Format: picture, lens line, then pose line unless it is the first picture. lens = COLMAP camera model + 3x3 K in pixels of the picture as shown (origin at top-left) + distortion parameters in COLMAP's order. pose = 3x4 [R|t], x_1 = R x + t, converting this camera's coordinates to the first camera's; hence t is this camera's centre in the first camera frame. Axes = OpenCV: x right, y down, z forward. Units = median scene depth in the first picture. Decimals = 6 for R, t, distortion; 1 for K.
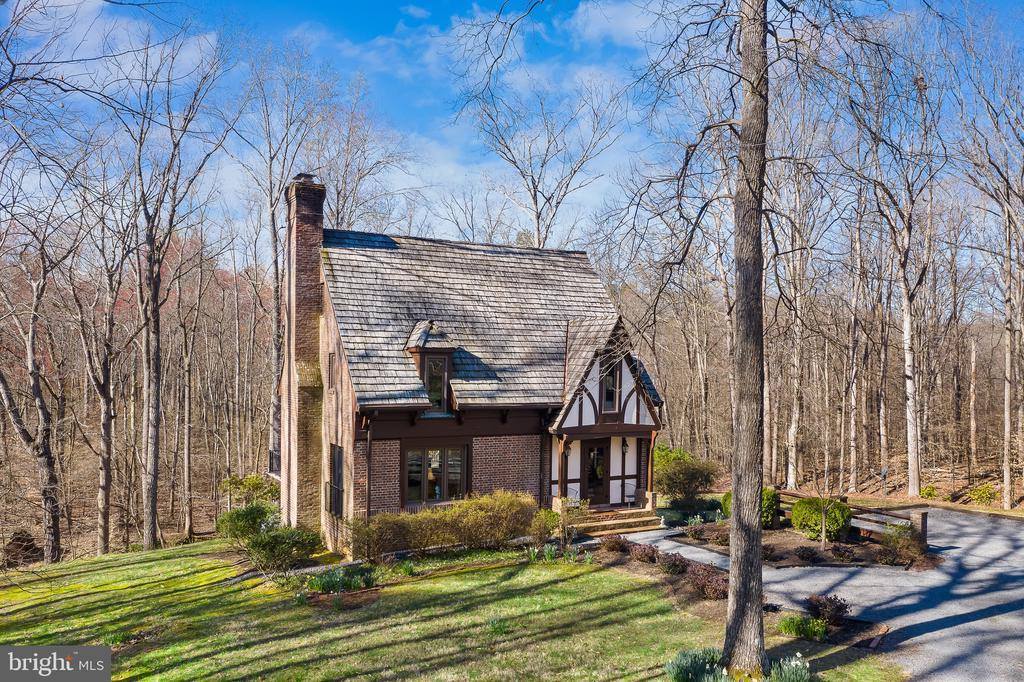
lens RADIAL K [[821.9, 0, 509.5], [0, 821.9, 372.2], [0, 0, 1]] dist [-0.011430, -0.000107]
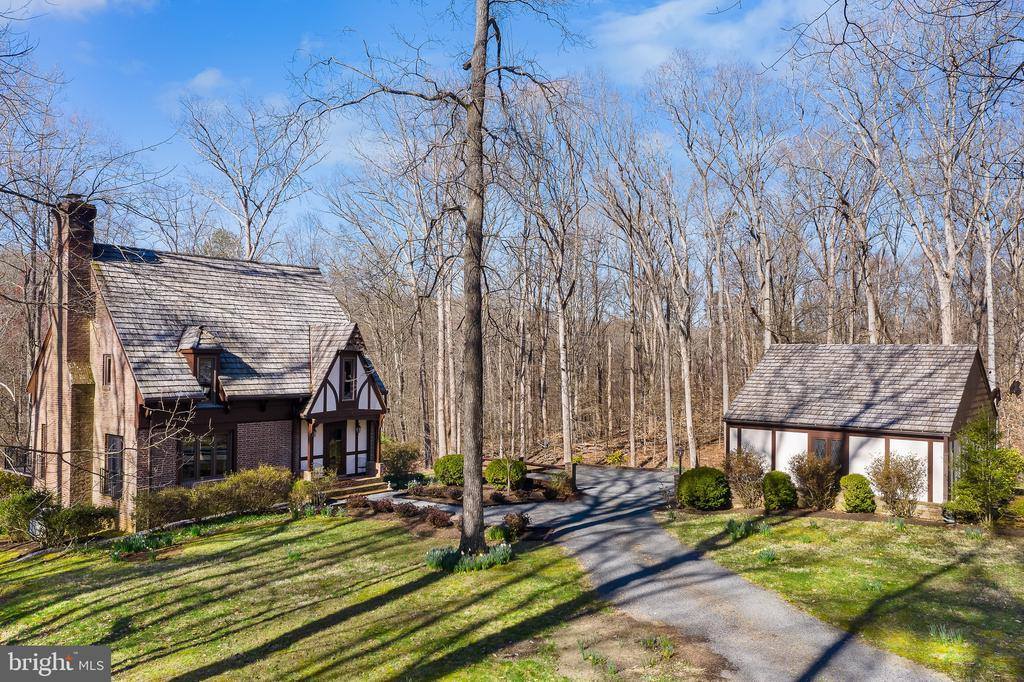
lens RADIAL K [[809.3, 0, 512.0], [0, 809.3, 341.0], [0, 0, 1]] dist [-0.008548, 0.002901]
pose [[0.924721, 0.001977, 0.380640, -0.117894], [0.009982, 0.999517, -0.029442, -0.002807], [-0.380515, 0.031025, 0.924254, -0.241799]]
